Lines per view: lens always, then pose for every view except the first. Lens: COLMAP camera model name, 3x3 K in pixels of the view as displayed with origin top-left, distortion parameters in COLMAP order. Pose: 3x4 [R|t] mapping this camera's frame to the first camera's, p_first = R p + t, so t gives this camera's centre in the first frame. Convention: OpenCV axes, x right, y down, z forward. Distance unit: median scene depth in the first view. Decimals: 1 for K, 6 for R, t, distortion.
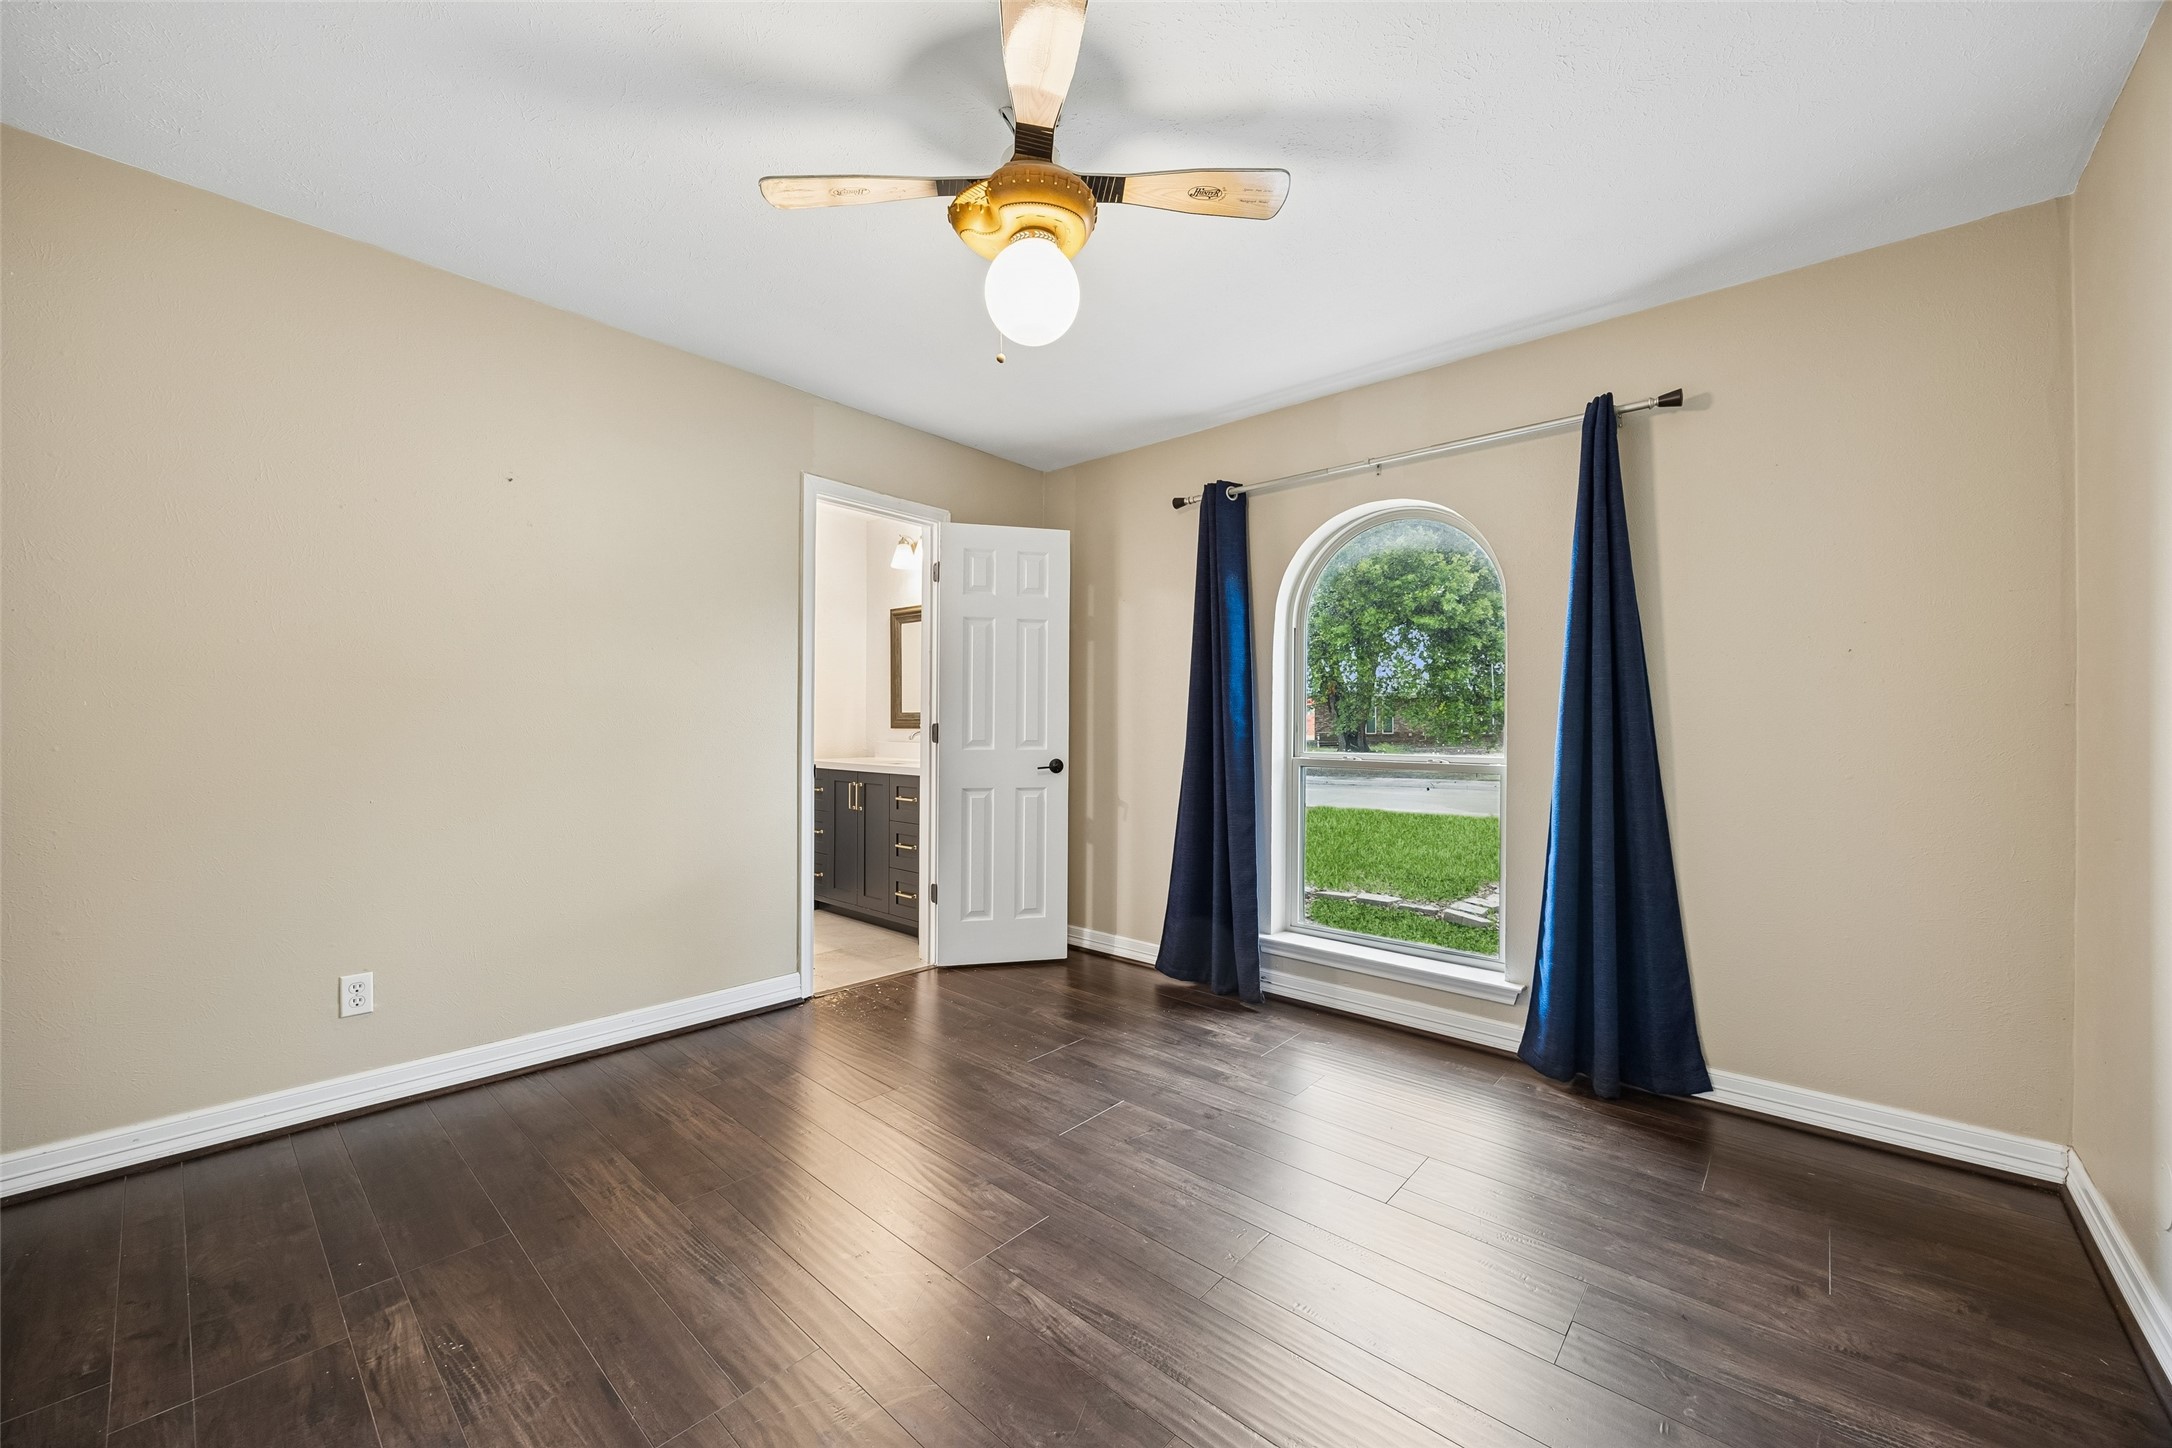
lens RADIAL K [[833.4, 0, 1086.0], [0, 833.4, 724.0], [0, 0, 1]] dist [0.000345, -0.000010]
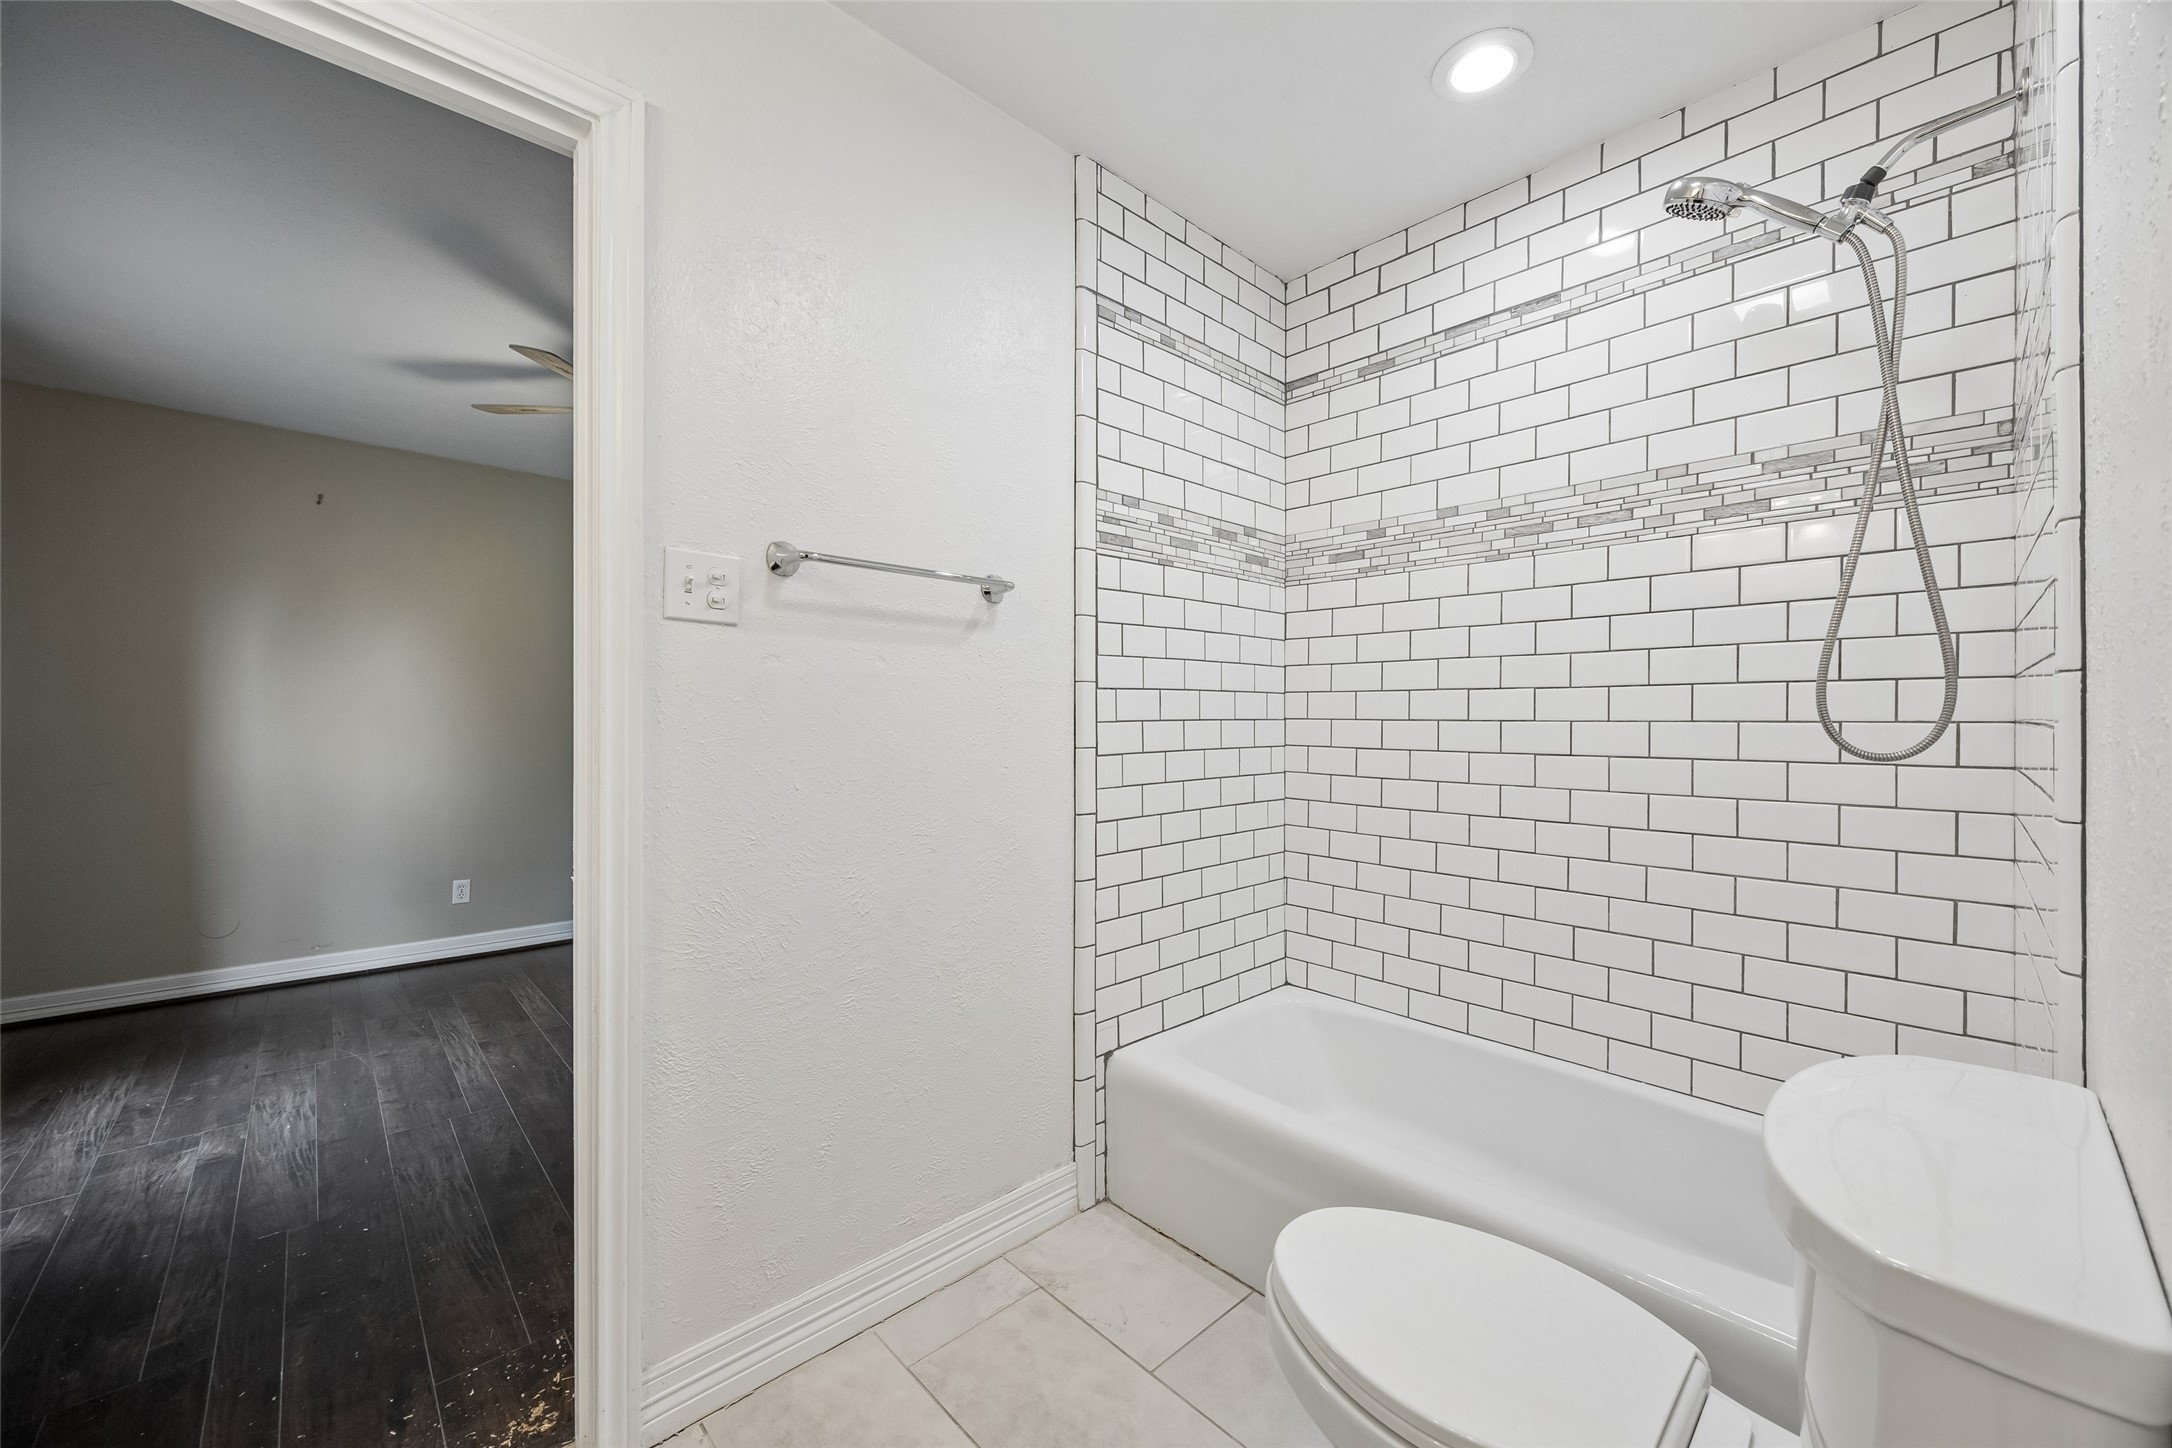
lens RADIAL K [[833.4, 0, 1086.0], [0, 833.4, 724.0], [0, 0, 1]] dist [0.000345, -0.000010]
pose [[-0.996591, -0.003306, 0.082433, -0.794055], [-0.002929, 0.999985, 0.004691, -0.015593], [-0.082448, 0.004433, -0.996586, 1.821100]]
